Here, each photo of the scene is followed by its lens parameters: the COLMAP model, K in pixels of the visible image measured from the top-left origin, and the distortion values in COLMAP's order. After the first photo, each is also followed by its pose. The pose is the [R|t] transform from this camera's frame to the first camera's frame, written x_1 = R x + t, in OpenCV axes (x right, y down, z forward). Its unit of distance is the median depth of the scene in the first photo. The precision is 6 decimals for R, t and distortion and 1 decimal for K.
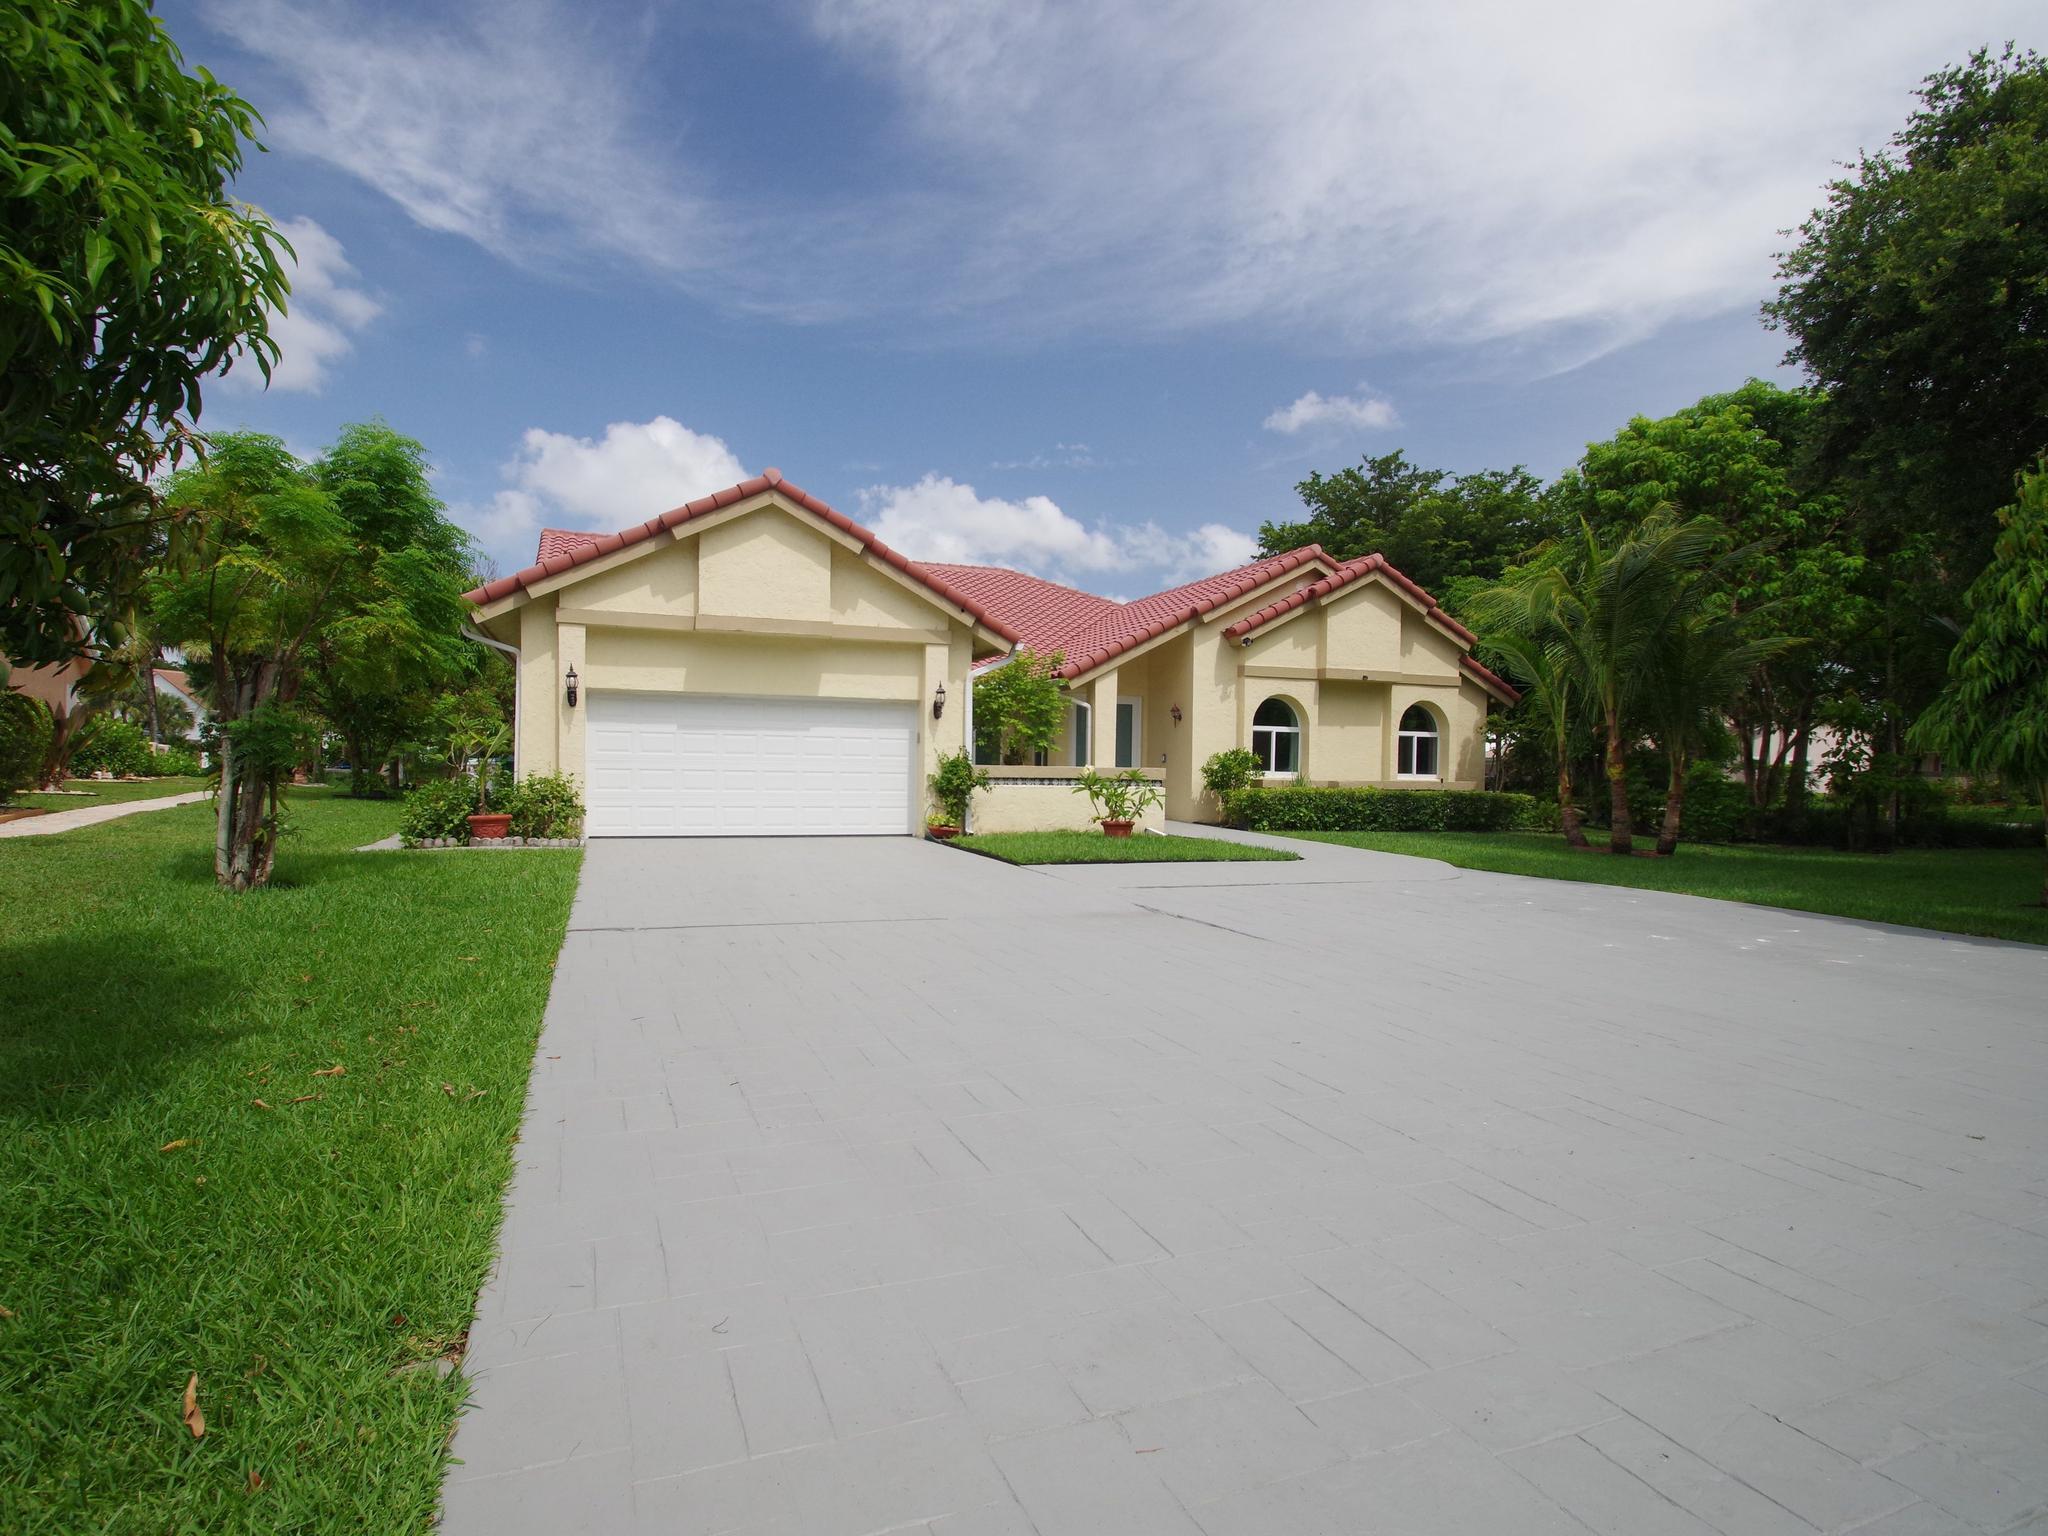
lens RADIAL K [[1022.6, 0, 1024.1], [0, 1022.6, 767.9], [0, 0, 1]] dist [-0.003228, -0.007822]
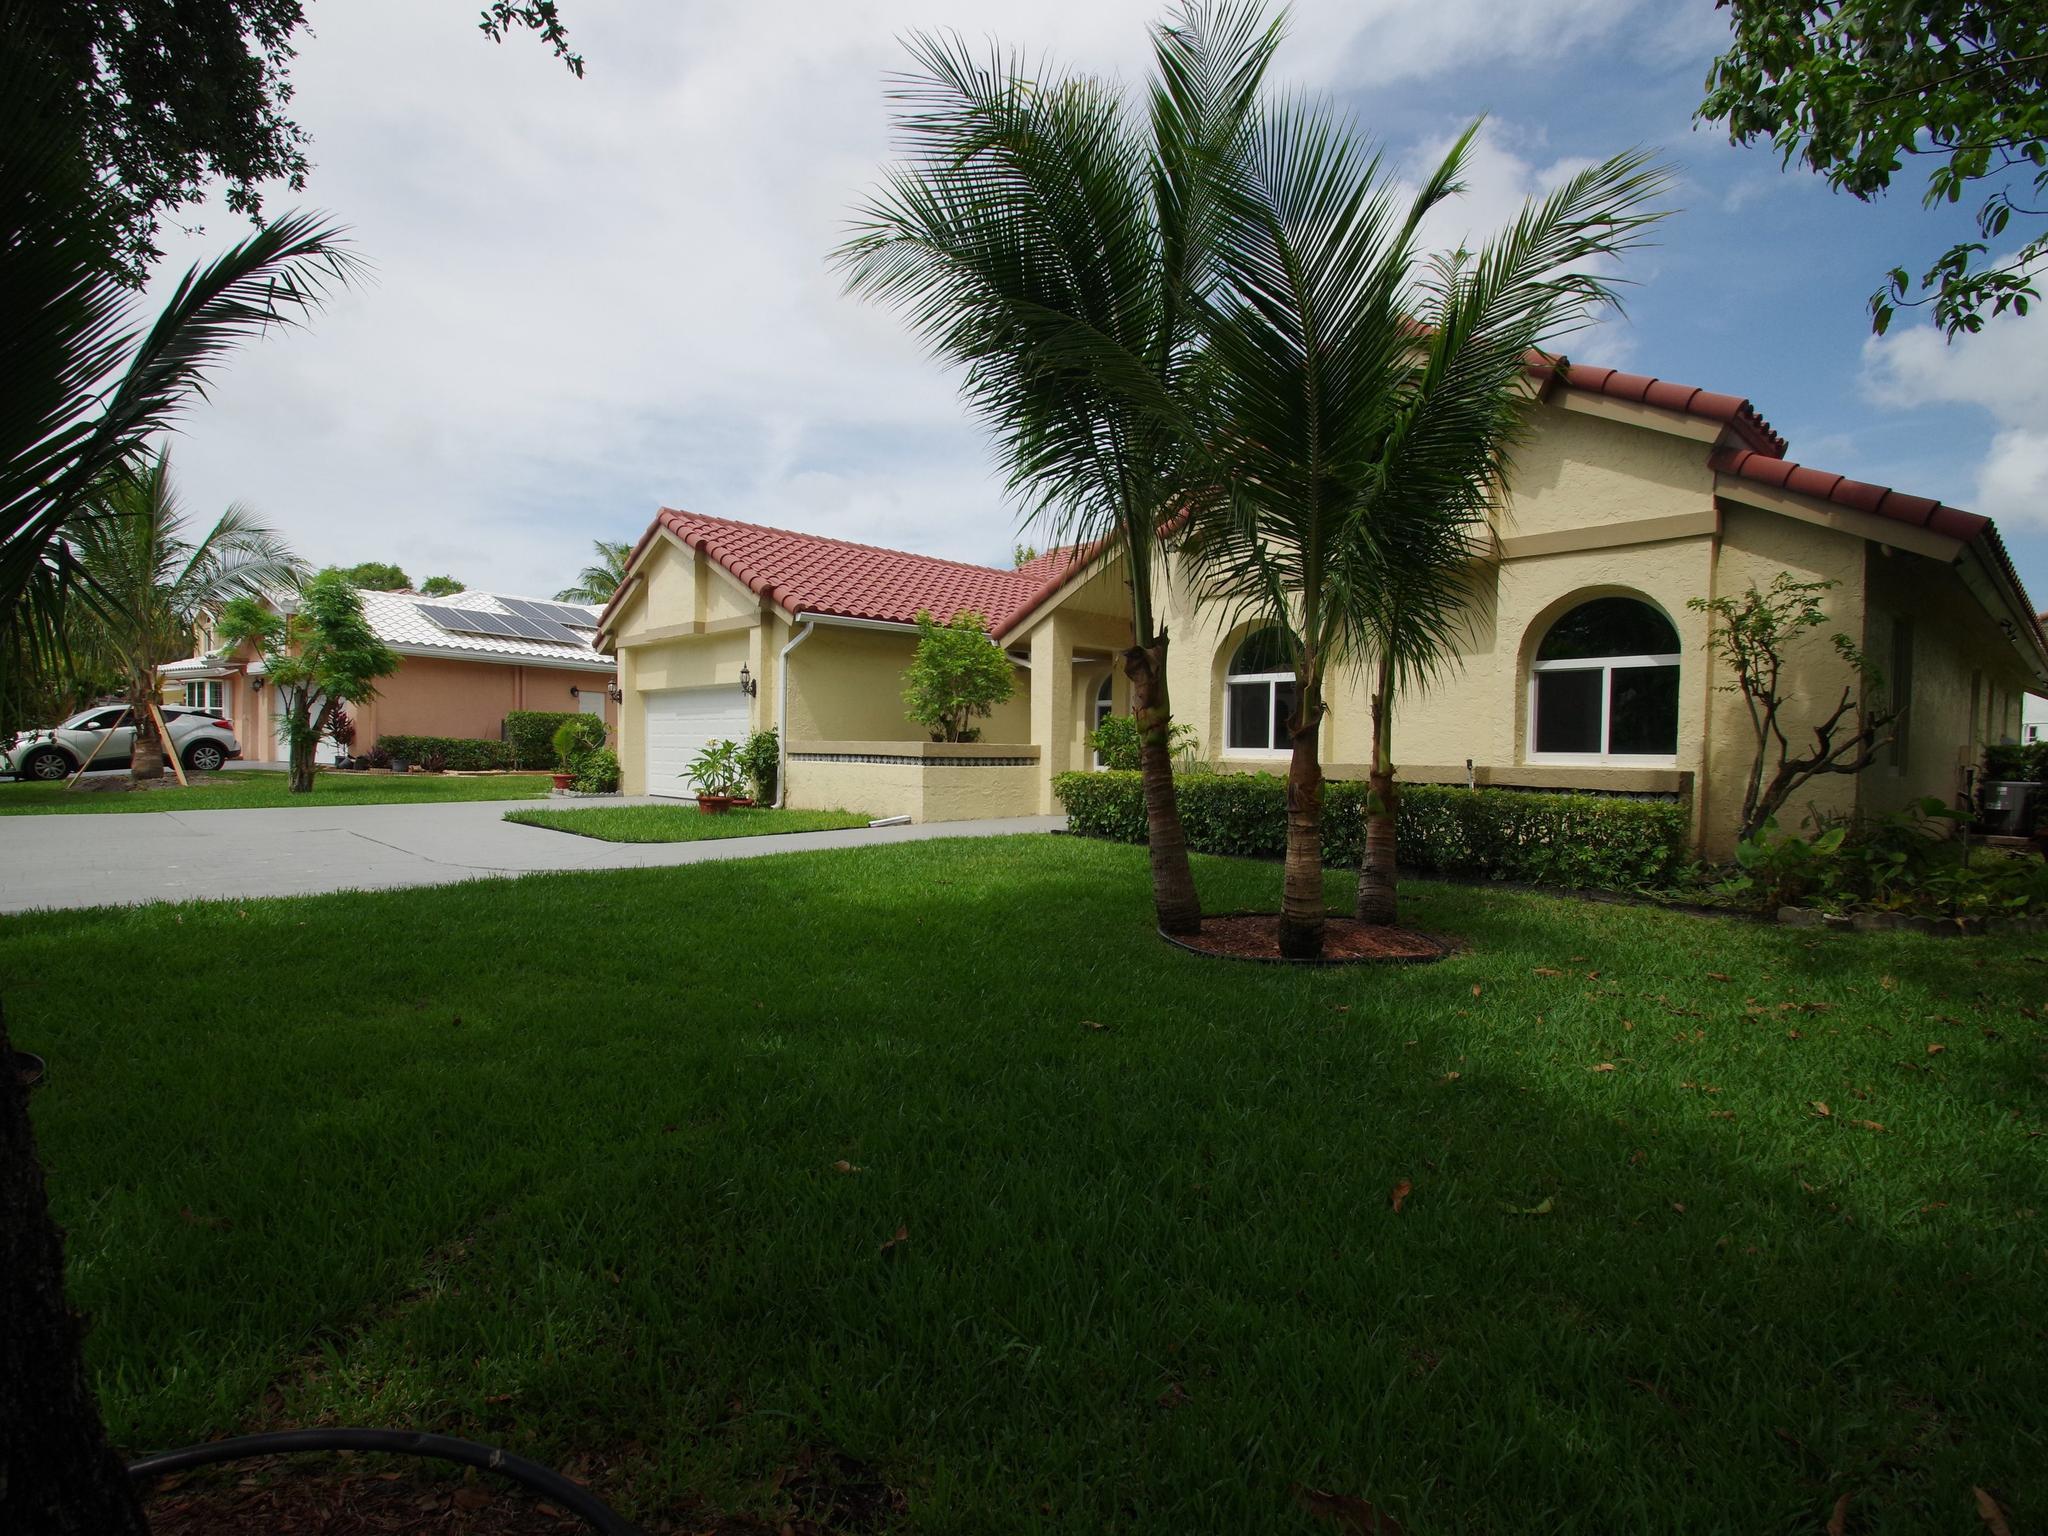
lens RADIAL K [[1022.6, 0, 1024.2], [0, 1022.6, 770.9], [0, 0, 1]] dist [-0.003228, -0.007822]
pose [[0.383382, 0.009557, -0.923540, 0.725972], [-0.007733, 0.999945, 0.007138, 0.012924], [0.923557, 0.004405, 0.383435, 0.628226]]
